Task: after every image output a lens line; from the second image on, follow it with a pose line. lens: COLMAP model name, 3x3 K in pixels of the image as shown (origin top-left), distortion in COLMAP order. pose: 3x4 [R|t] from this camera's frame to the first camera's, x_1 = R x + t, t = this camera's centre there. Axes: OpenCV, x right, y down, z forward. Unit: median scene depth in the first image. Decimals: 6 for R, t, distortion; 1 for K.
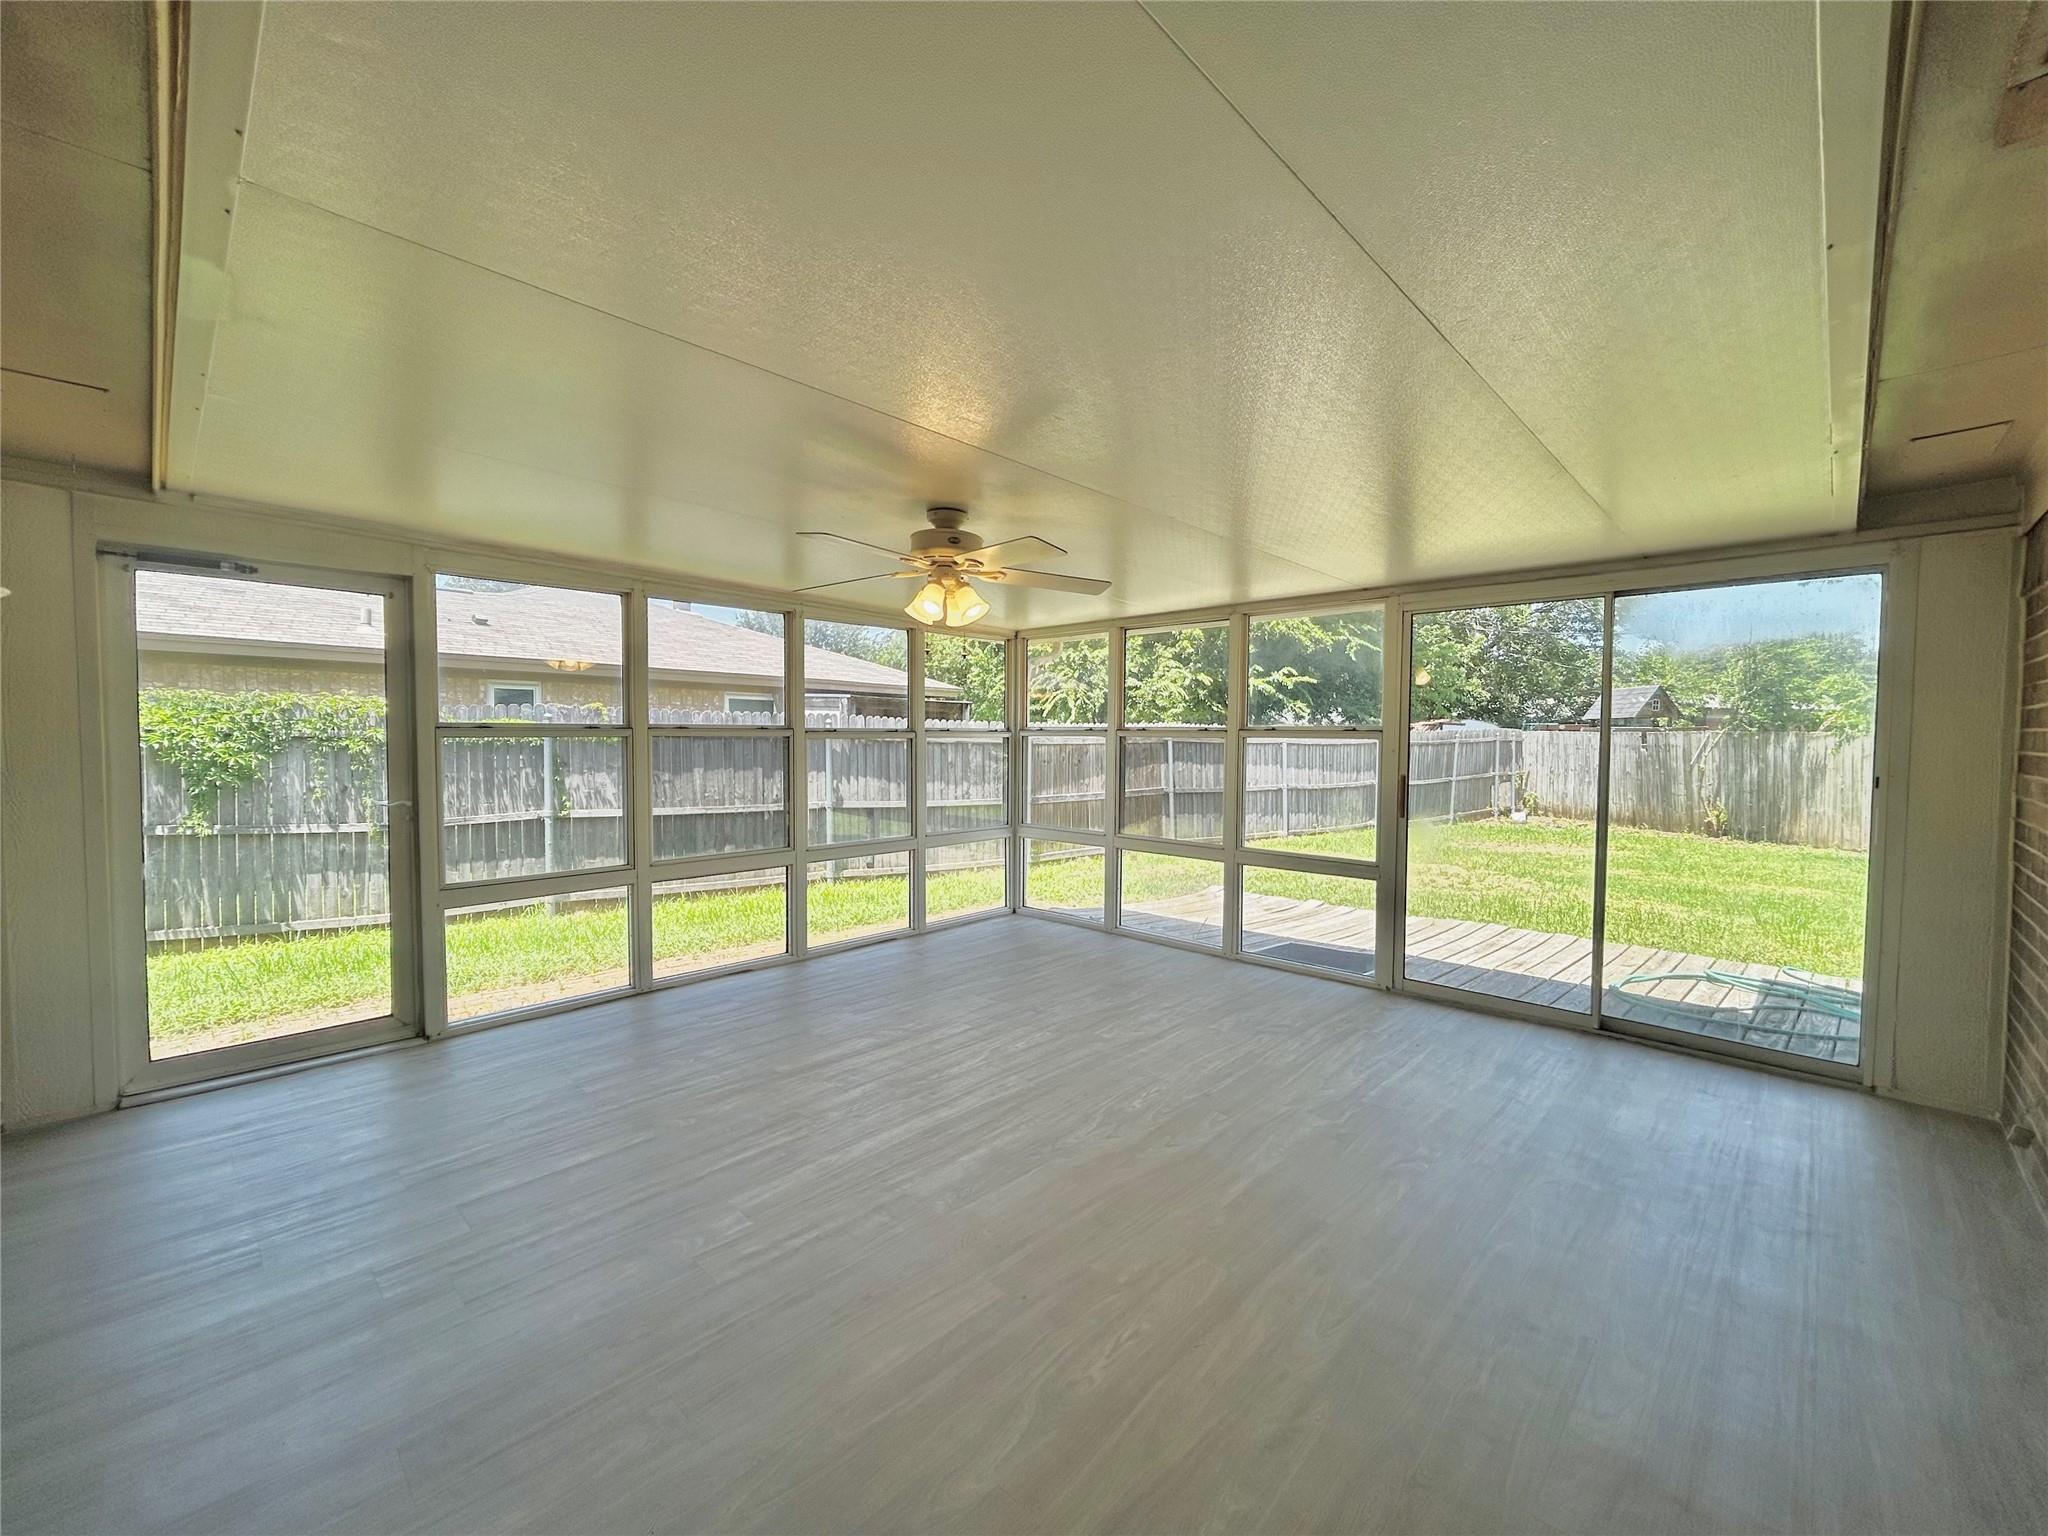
lens RADIAL K [[834.9, 0, 1027.0], [0, 834.9, 765.0], [0, 0, 1]] dist [0.000186, -0.000056]
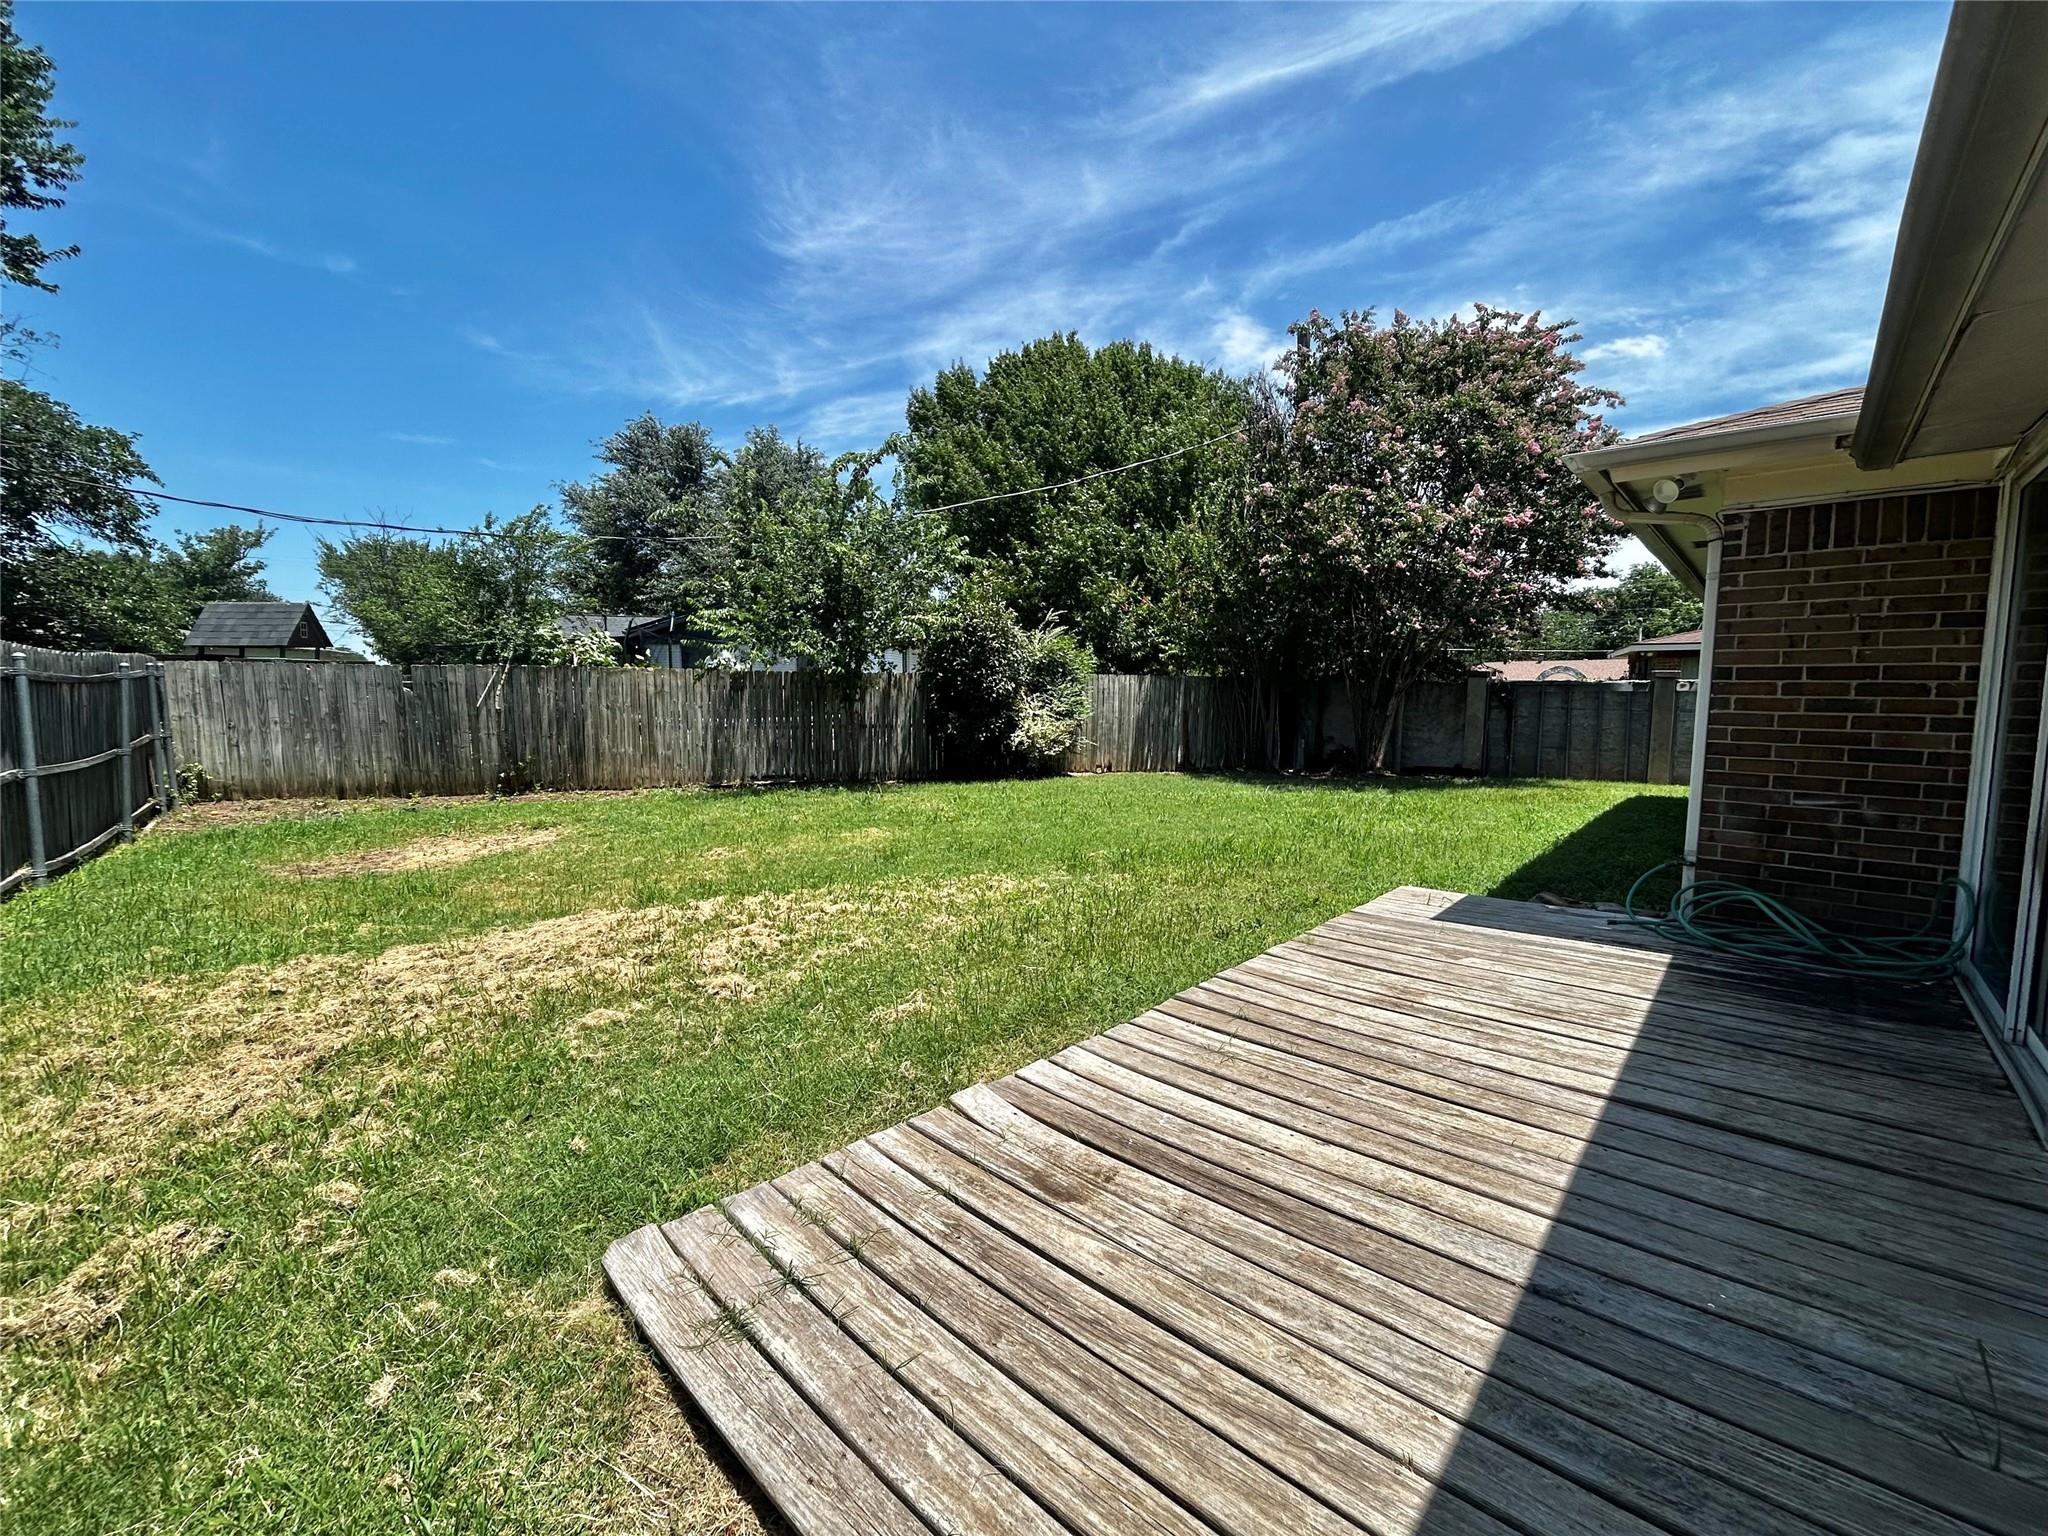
lens RADIAL K [[834.9, 0, 1022.9], [0, 834.9, 765.7], [0, 0, 1]] dist [0.000186, -0.000056]
pose [[-0.020913, -0.101713, 0.994594, -0.005023], [0.034950, 0.994129, 0.102400, -0.007852], [-0.999170, 0.036903, -0.017235, 0.486457]]
